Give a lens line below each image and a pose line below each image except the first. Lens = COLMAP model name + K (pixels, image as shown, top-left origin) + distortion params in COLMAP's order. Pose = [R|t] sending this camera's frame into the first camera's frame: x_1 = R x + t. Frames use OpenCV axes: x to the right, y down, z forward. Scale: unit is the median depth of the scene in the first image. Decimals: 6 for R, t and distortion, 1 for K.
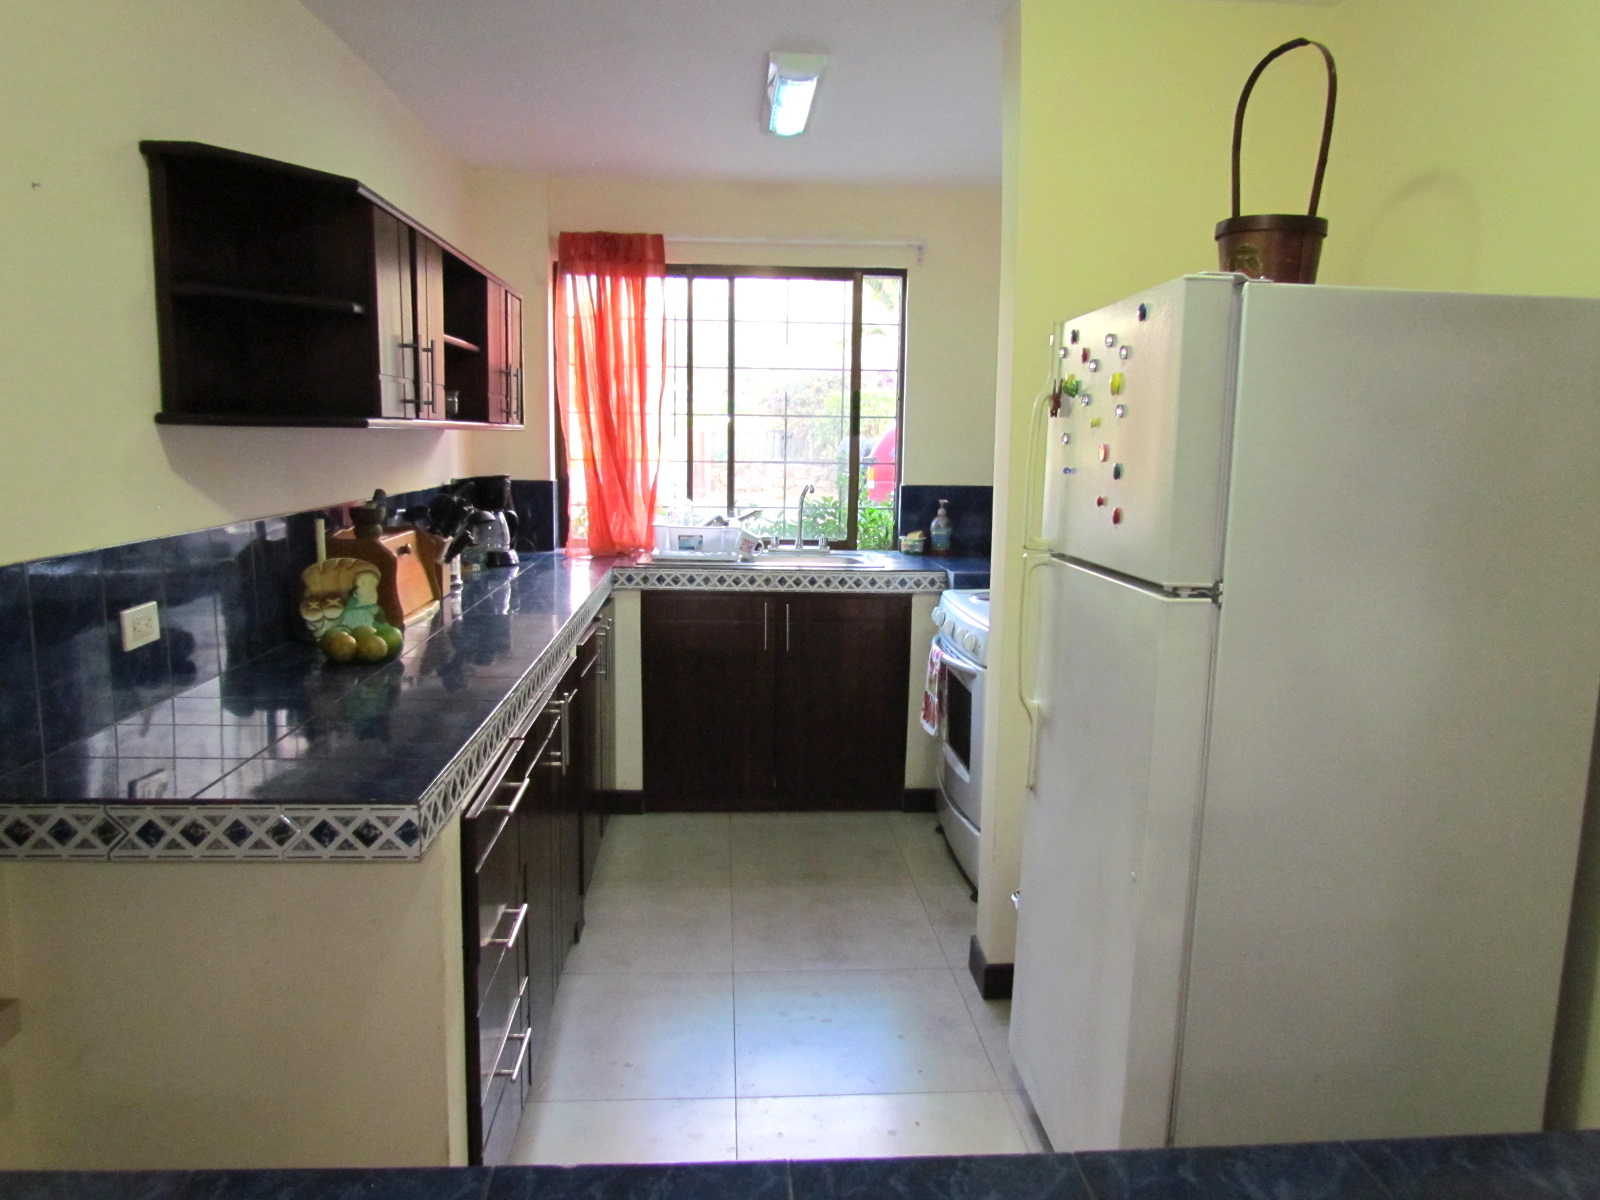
lens RADIAL K [[1131.7, 0, 800.0], [0, 1131.7, 600.0], [0, 0, 1]] dist [-0.049551, 0.028828]
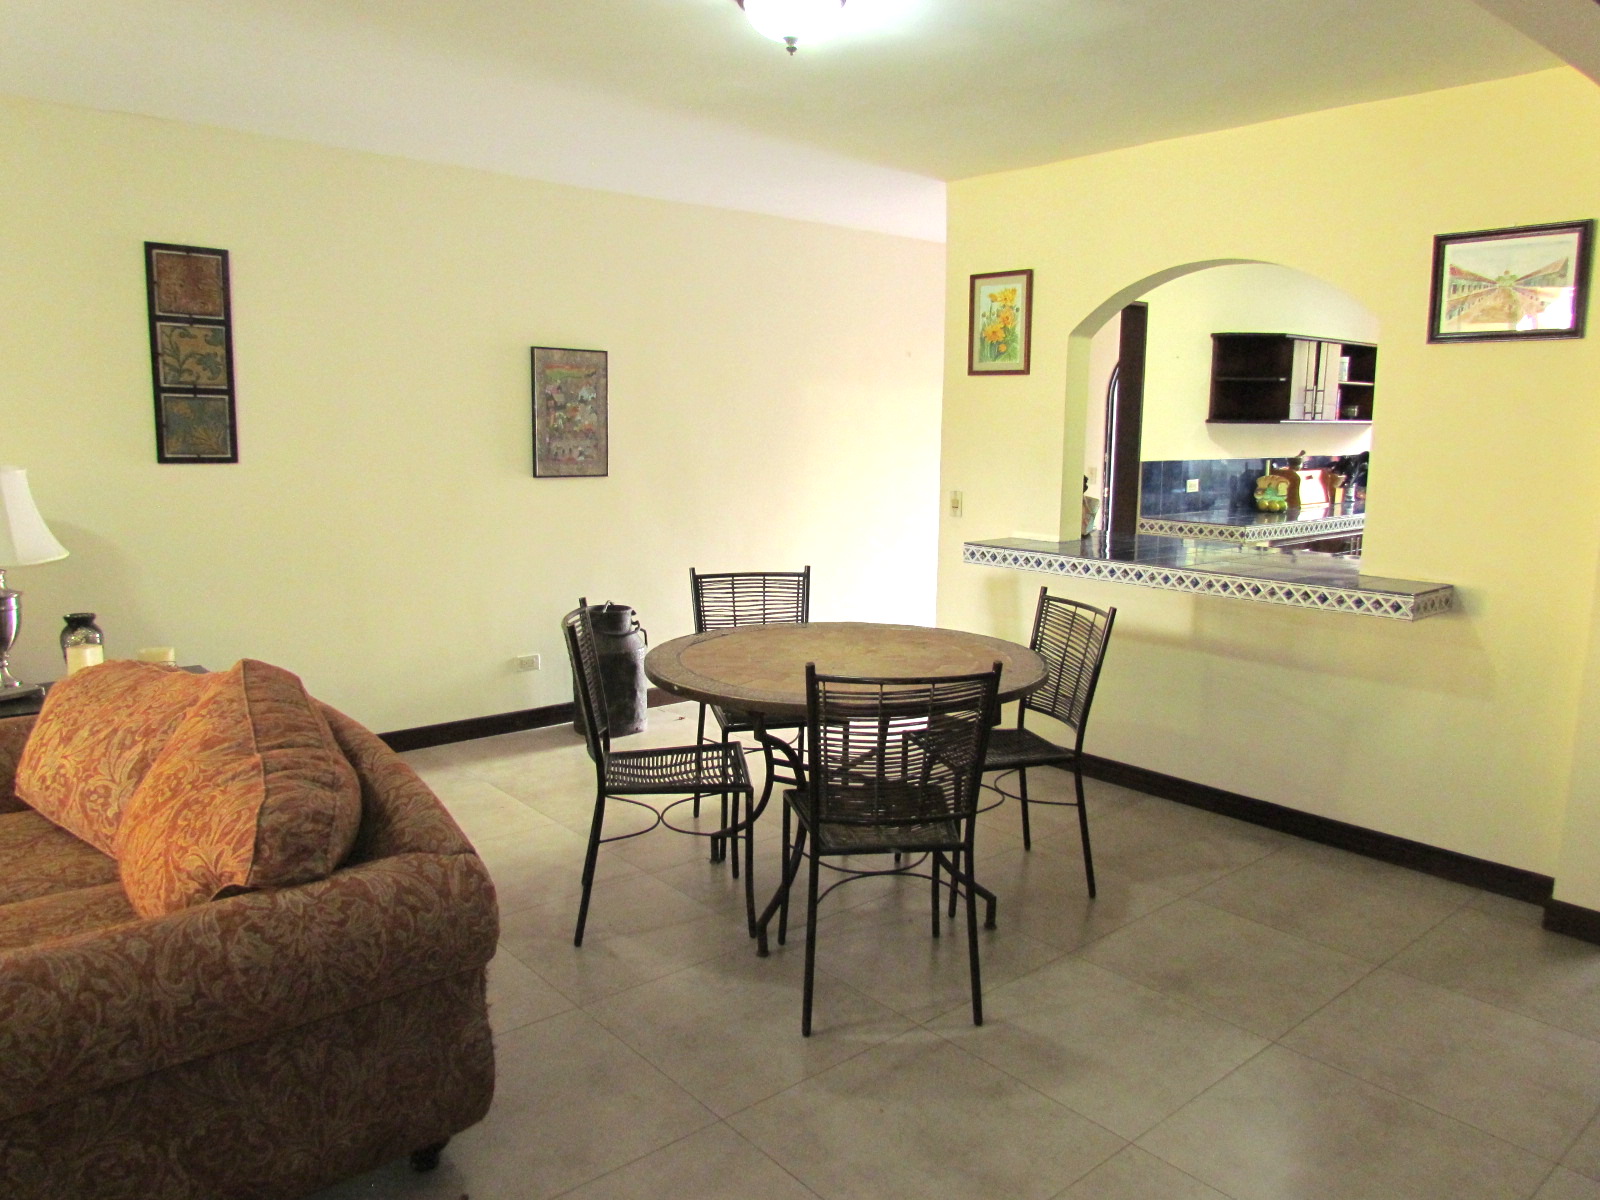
lens RADIAL K [[1131.7, 0, 800.0], [0, 1131.7, 600.0], [0, 0, 1]] dist [-0.049551, 0.028828]
pose [[0.593503, 0.115360, -0.796521, 0.905758], [-0.111874, 0.991891, 0.060296, 0.187806], [0.797018, 0.053324, 0.601597, -1.222346]]
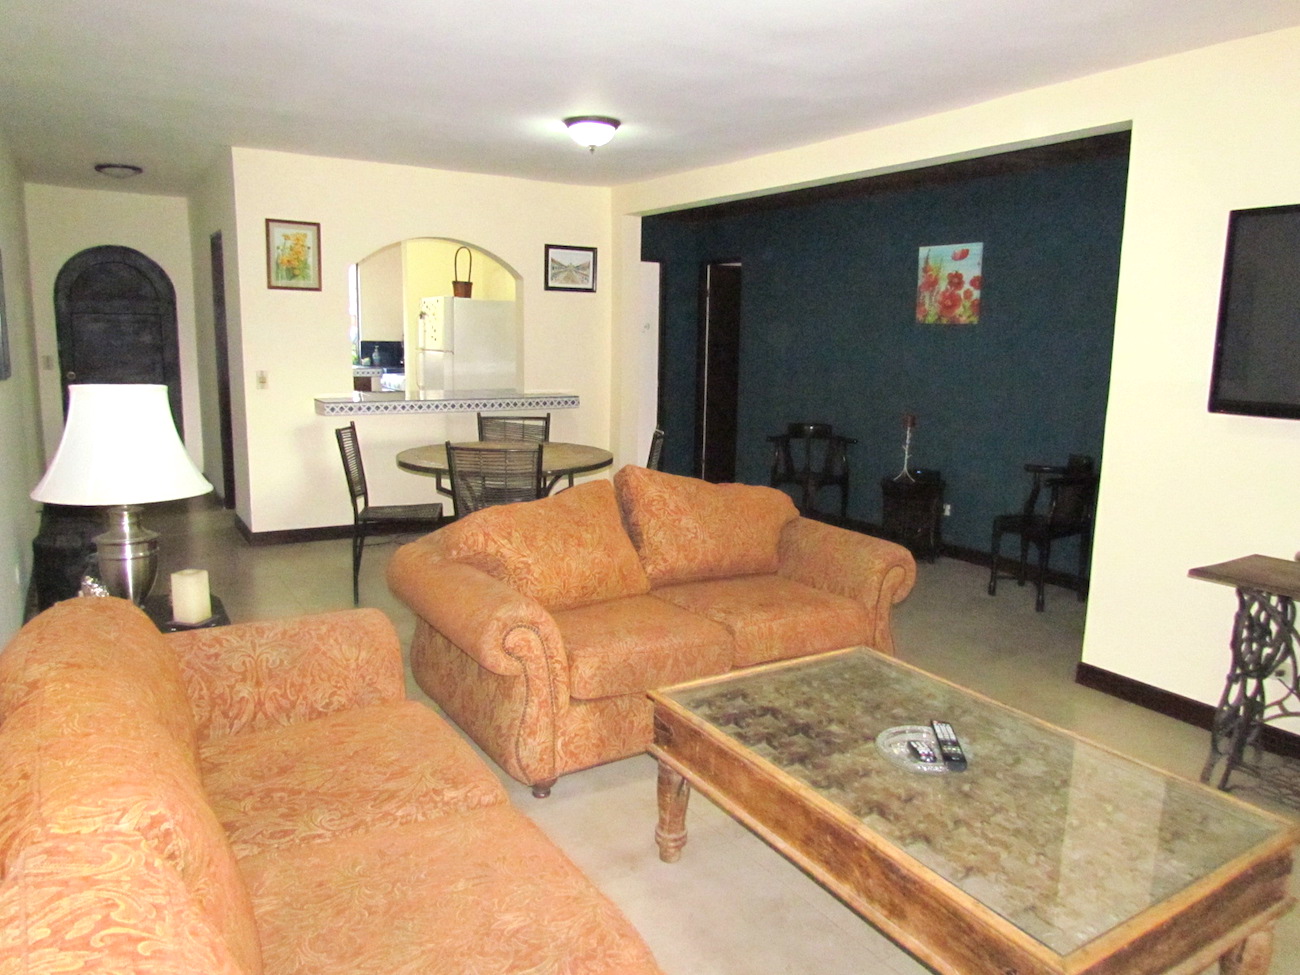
lens RADIAL K [[919.5, 0, 650.0], [0, 919.5, 487.5], [0, 0, 1]] dist [-0.049551, 0.028828]
pose [[0.883431, -0.076769, 0.462230, -0.568050], [0.060124, 0.996905, 0.050660, 0.303782], [-0.464688, -0.016964, 0.885312, -2.150504]]
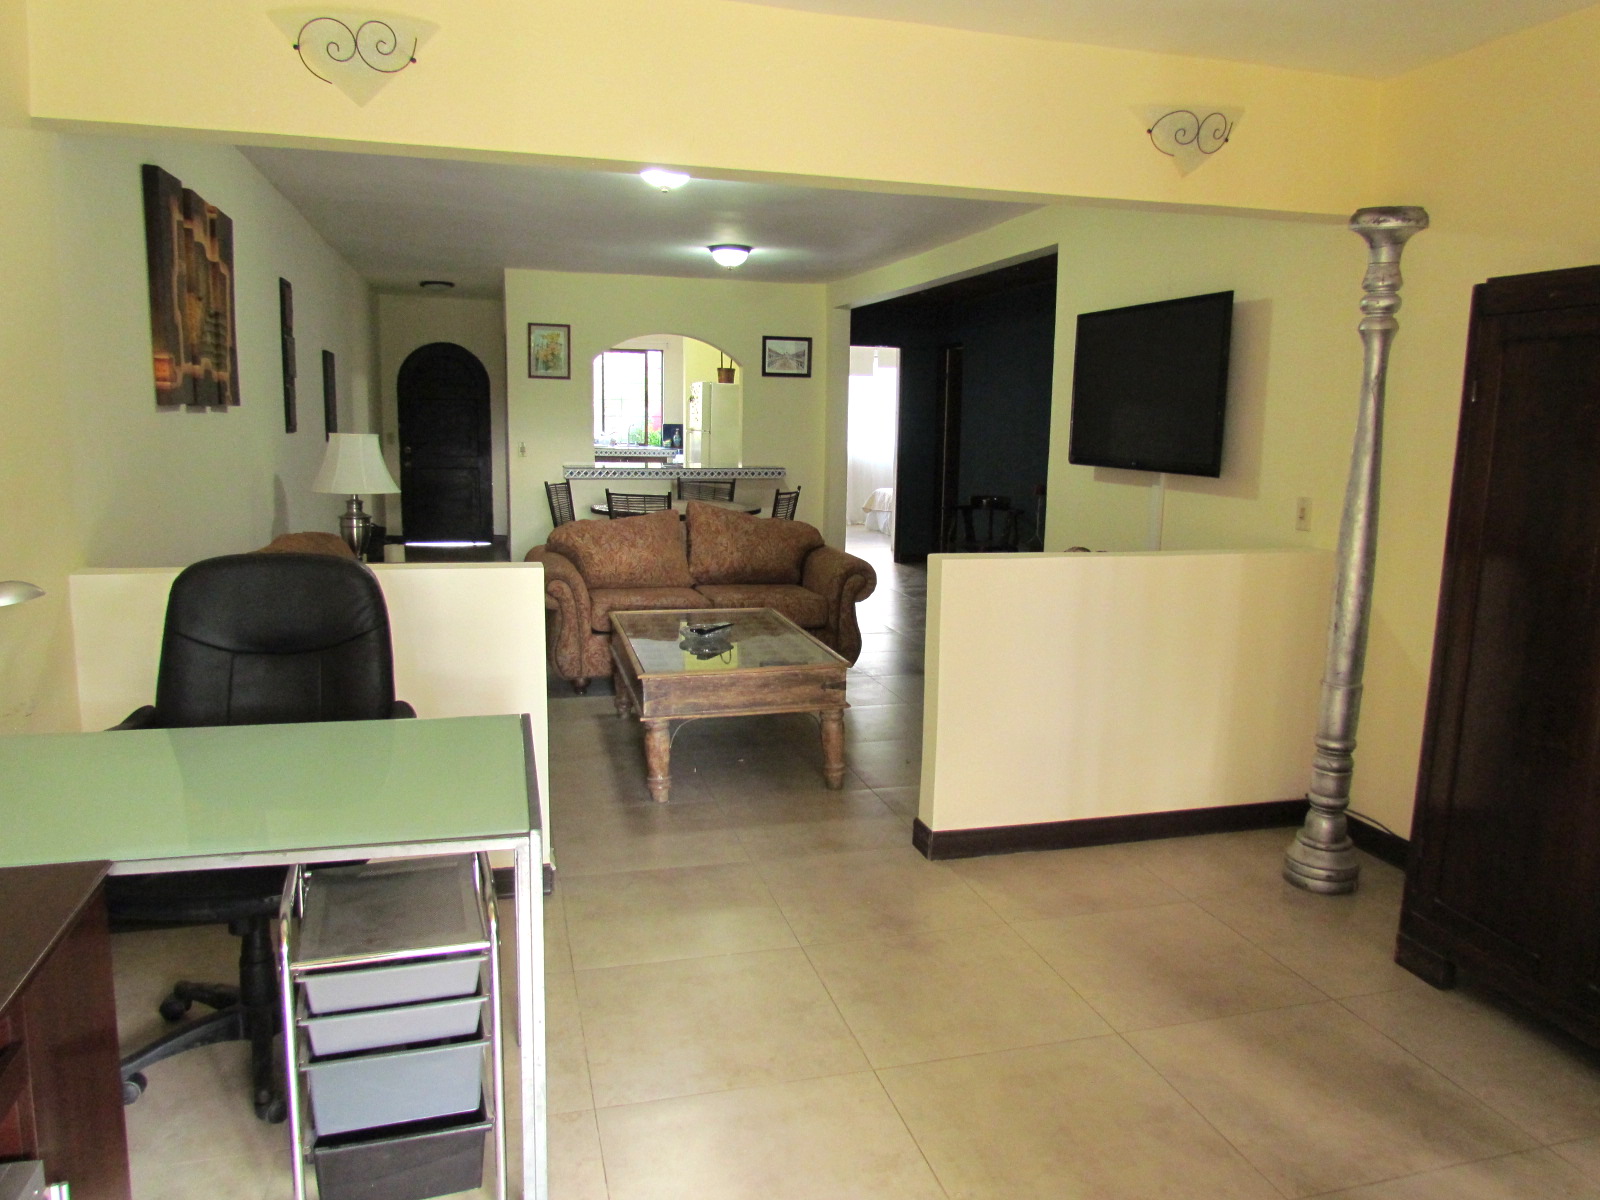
lens RADIAL K [[1131.7, 0, 800.0], [0, 1131.7, 600.0], [0, 0, 1]] dist [-0.049551, 0.028828]
pose [[0.980231, -0.030829, 0.195439, -0.244599], [0.026211, 0.999314, 0.026170, 0.475478], [-0.196112, -0.020530, 0.980367, -3.218101]]
